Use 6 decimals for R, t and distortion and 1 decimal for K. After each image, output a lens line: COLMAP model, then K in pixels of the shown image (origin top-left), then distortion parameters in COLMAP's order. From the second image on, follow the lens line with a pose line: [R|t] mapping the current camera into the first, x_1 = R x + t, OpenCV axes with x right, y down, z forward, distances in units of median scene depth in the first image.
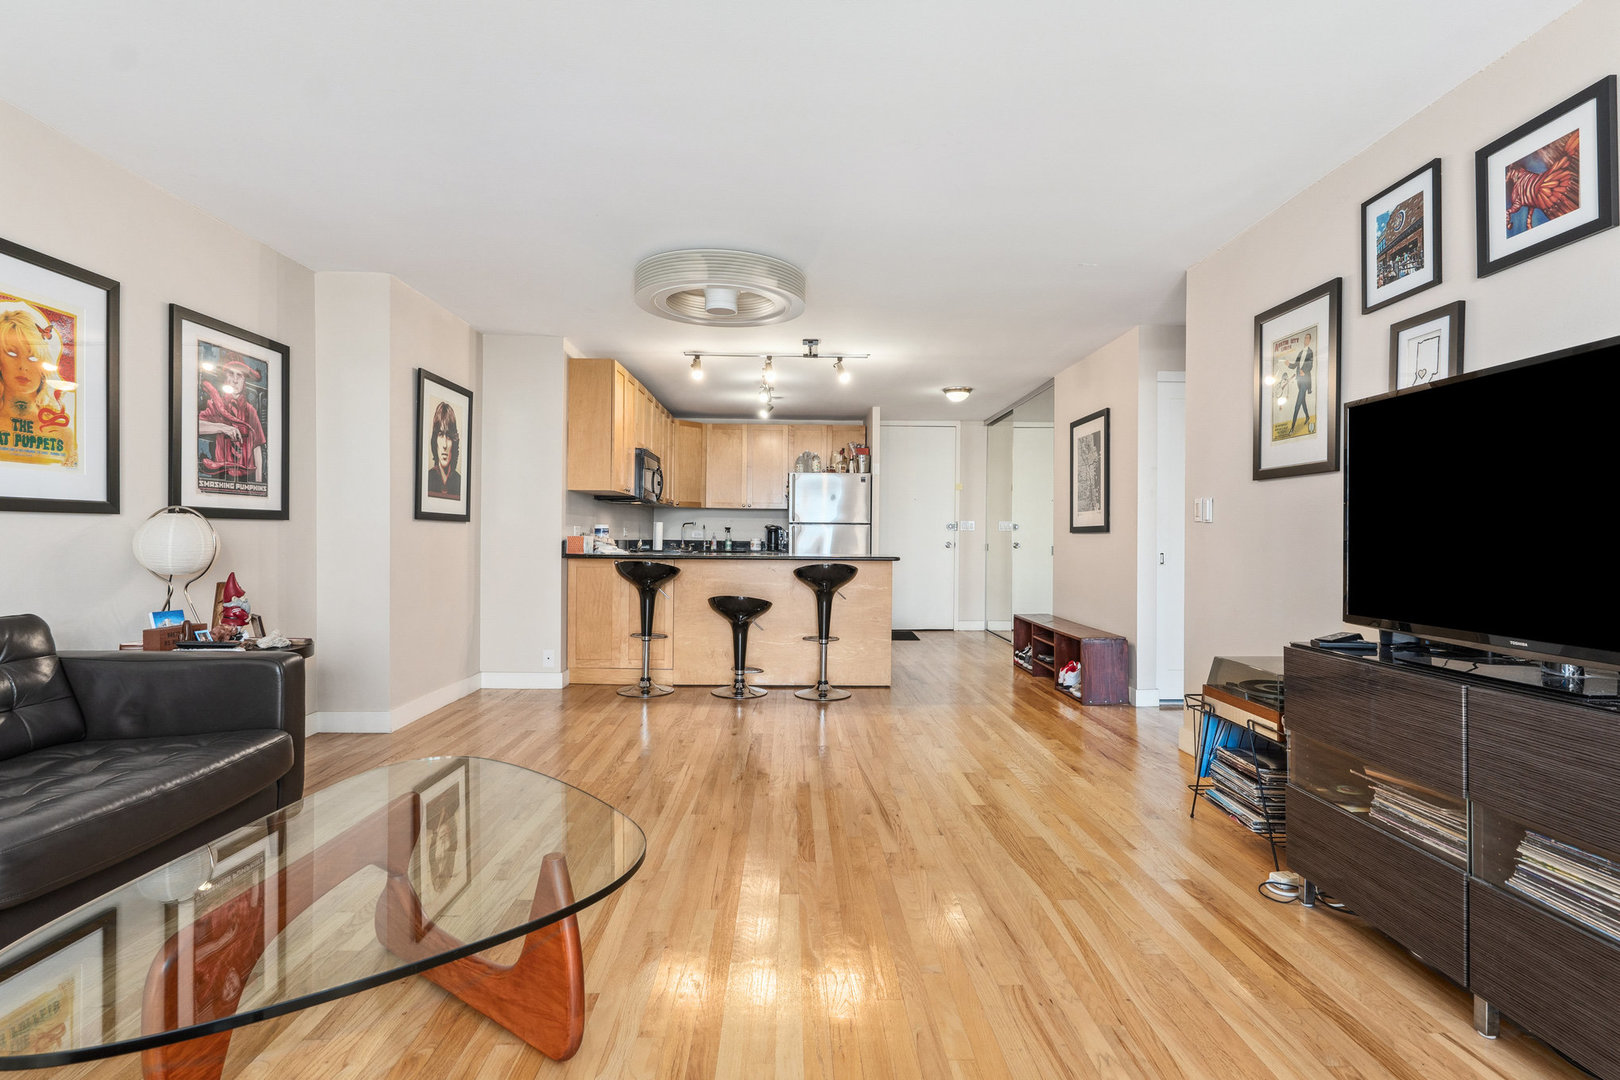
lens RADIAL K [[763.2, 0, 809.7], [0, 763.2, 543.4], [0, 0, 1]] dist [0.002554, 0.000570]
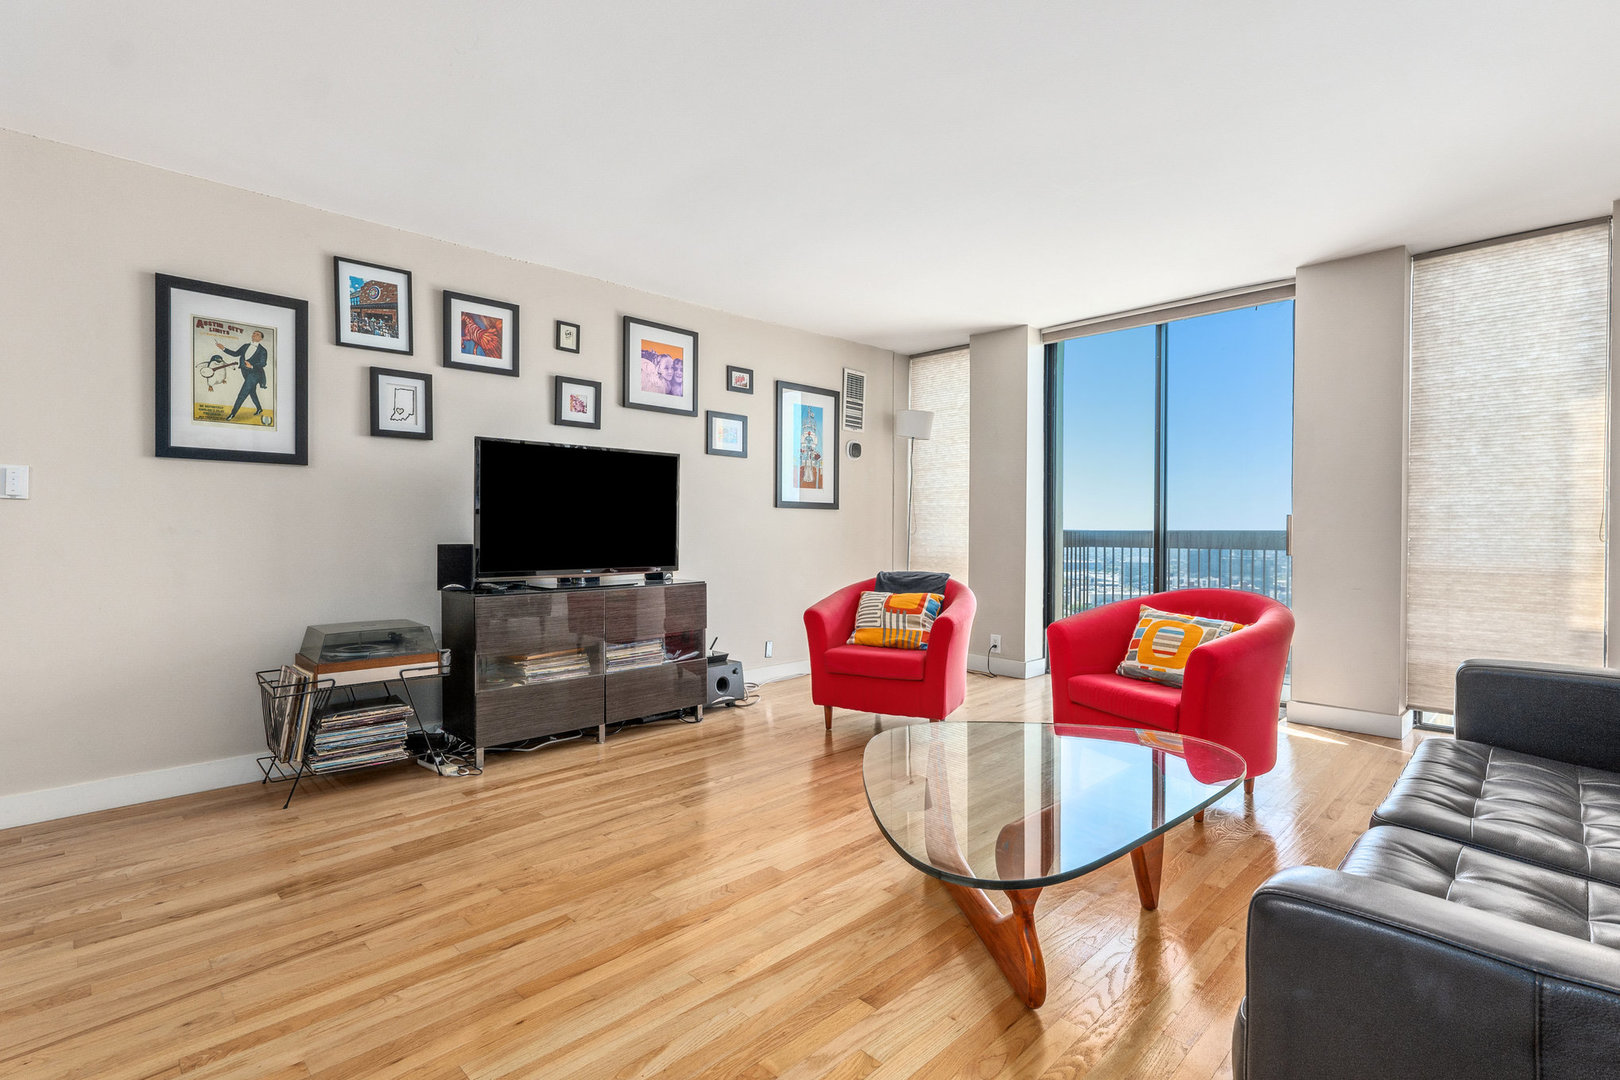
lens RADIAL K [[763.2, 0, 807.0], [0, 763.2, 535.4], [0, 0, 1]] dist [0.002554, 0.000570]
pose [[-0.684113, -0.016229, 0.729195, -0.603357], [-0.003097, 0.999808, 0.019347, -0.010069], [-0.729369, 0.010978, -0.684032, 1.071748]]
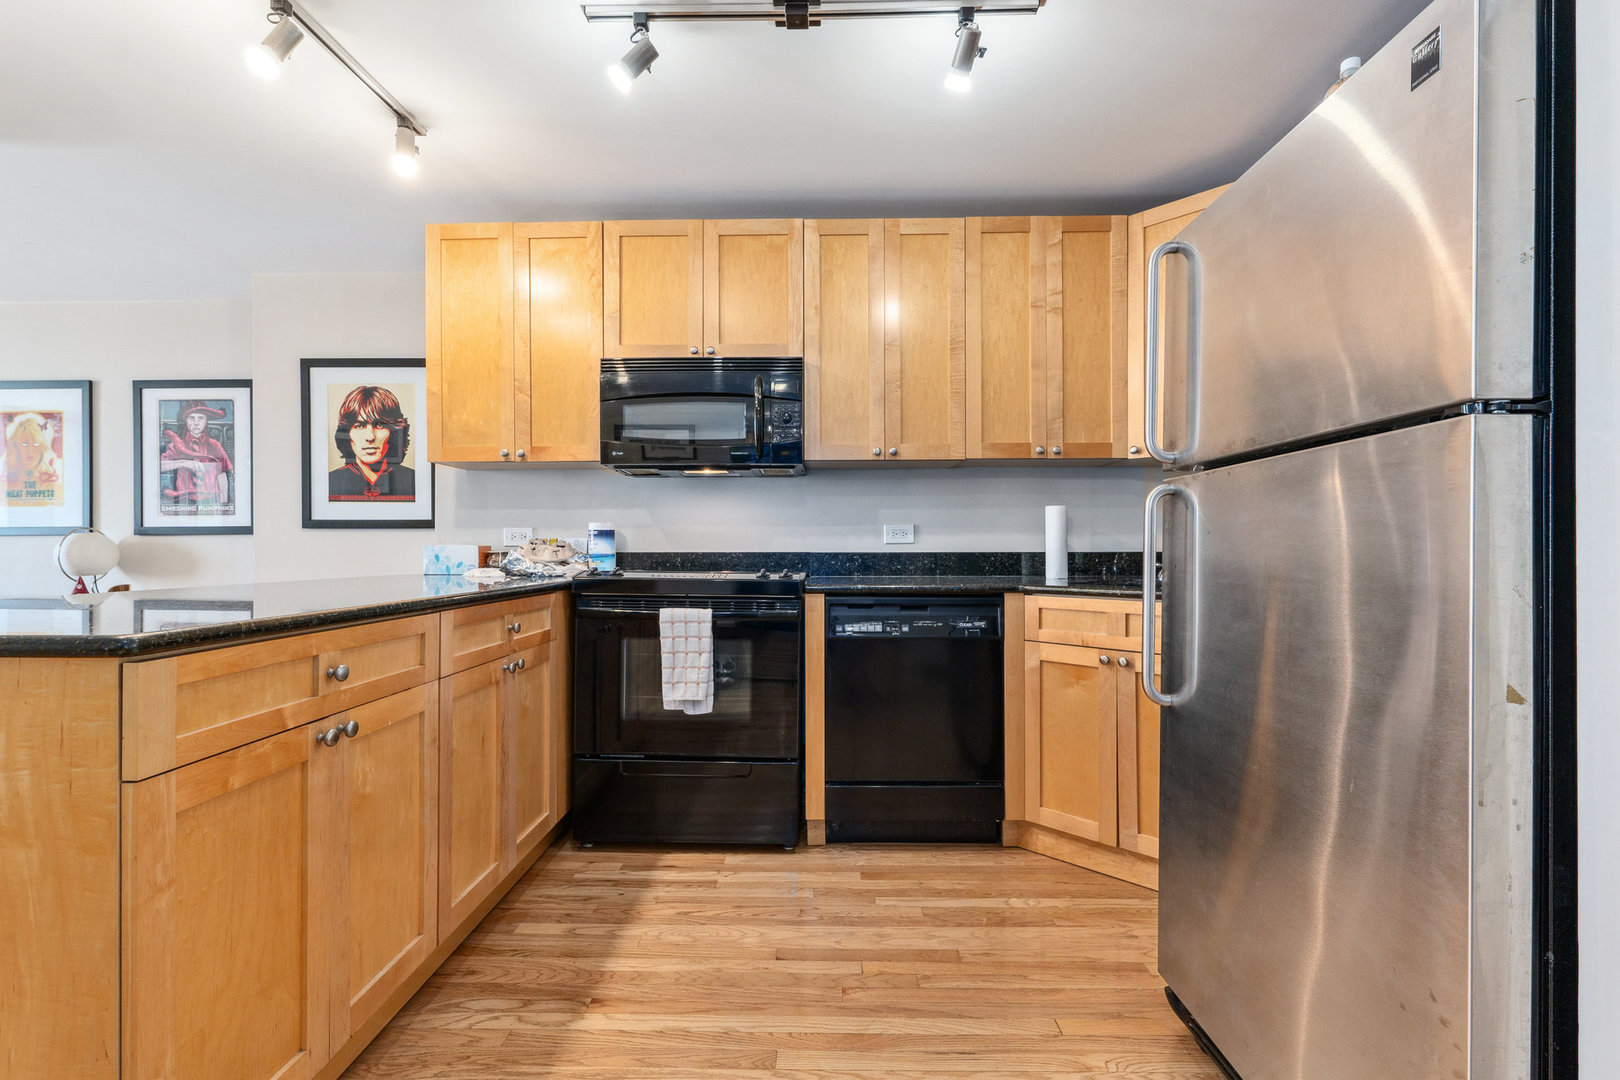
lens RADIAL K [[763.2, 0, 812.2], [0, 763.2, 546.3], [0, 0, 1]] dist [0.002554, 0.000570]
pose [[-0.041126, -0.010717, -0.999096, 0.472801], [-0.005715, 0.999929, -0.010491, -0.006534], [0.999138, 0.005279, -0.041184, 2.184103]]
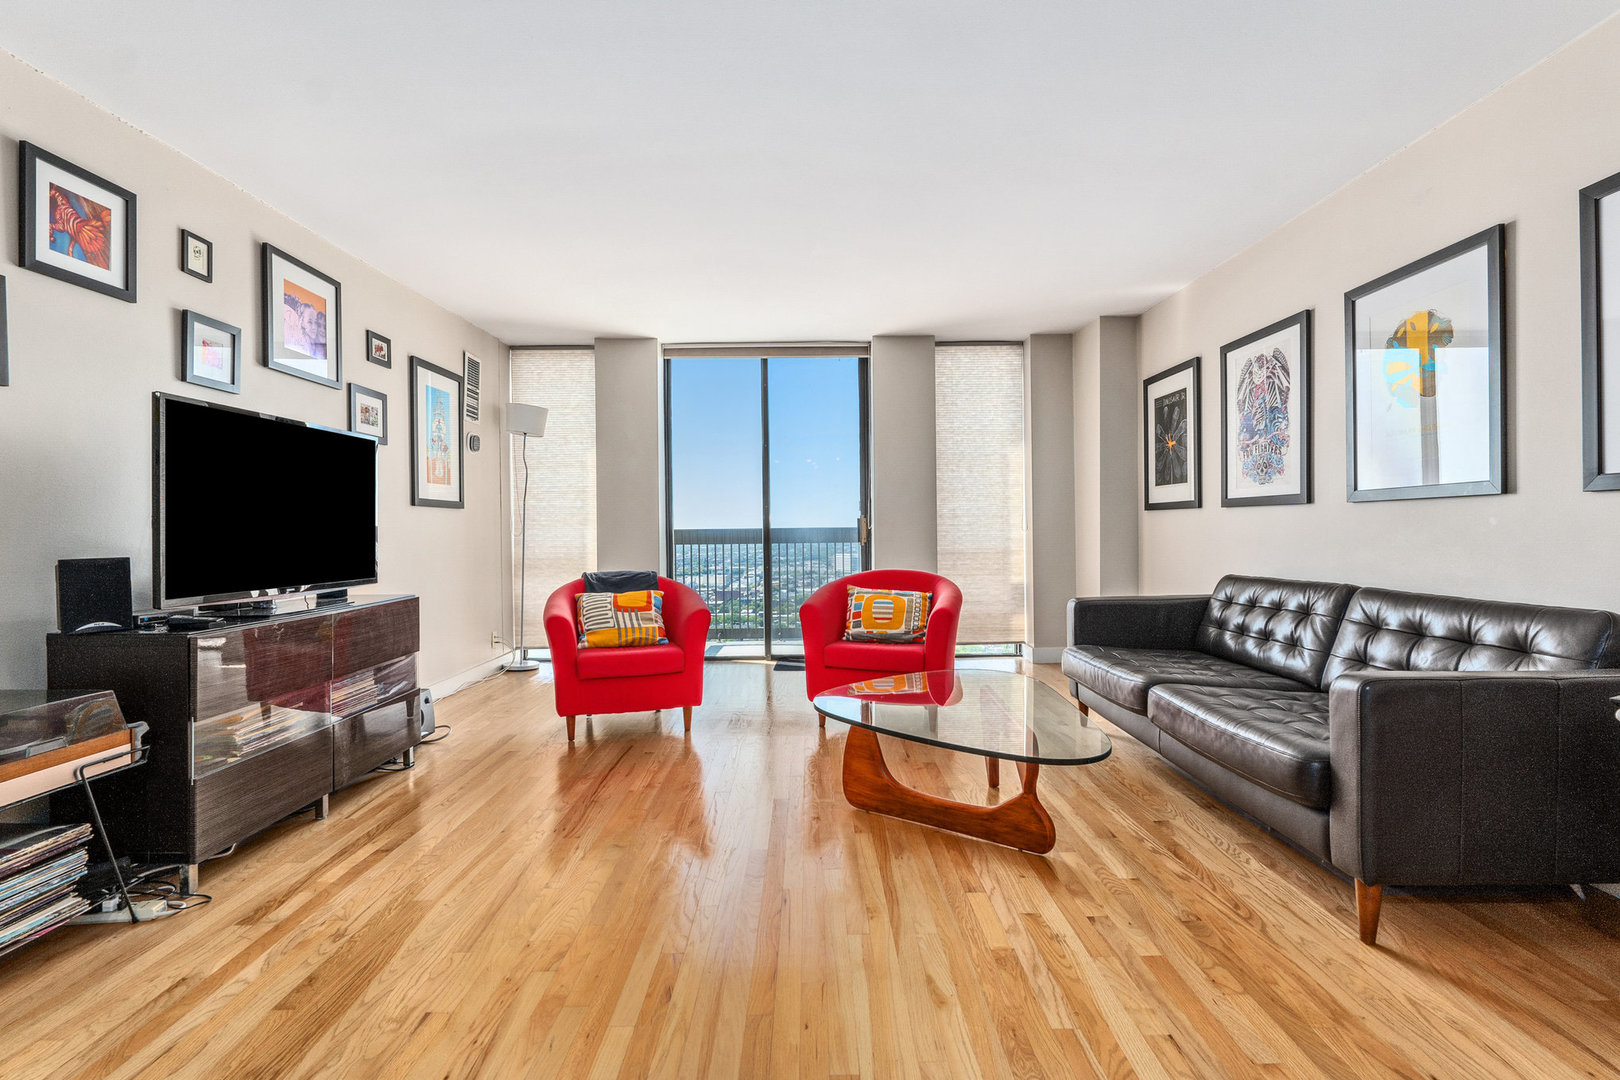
lens RADIAL K [[763.2, 0, 810.6], [0, 763.2, 534.5], [0, 0, 1]] dist [0.002554, 0.000570]
pose [[-0.999732, 0.002685, 0.023011, -0.123561], [0.003026, 0.999886, 0.014790, -0.004844], [-0.022968, 0.014855, -0.999626, 1.360313]]
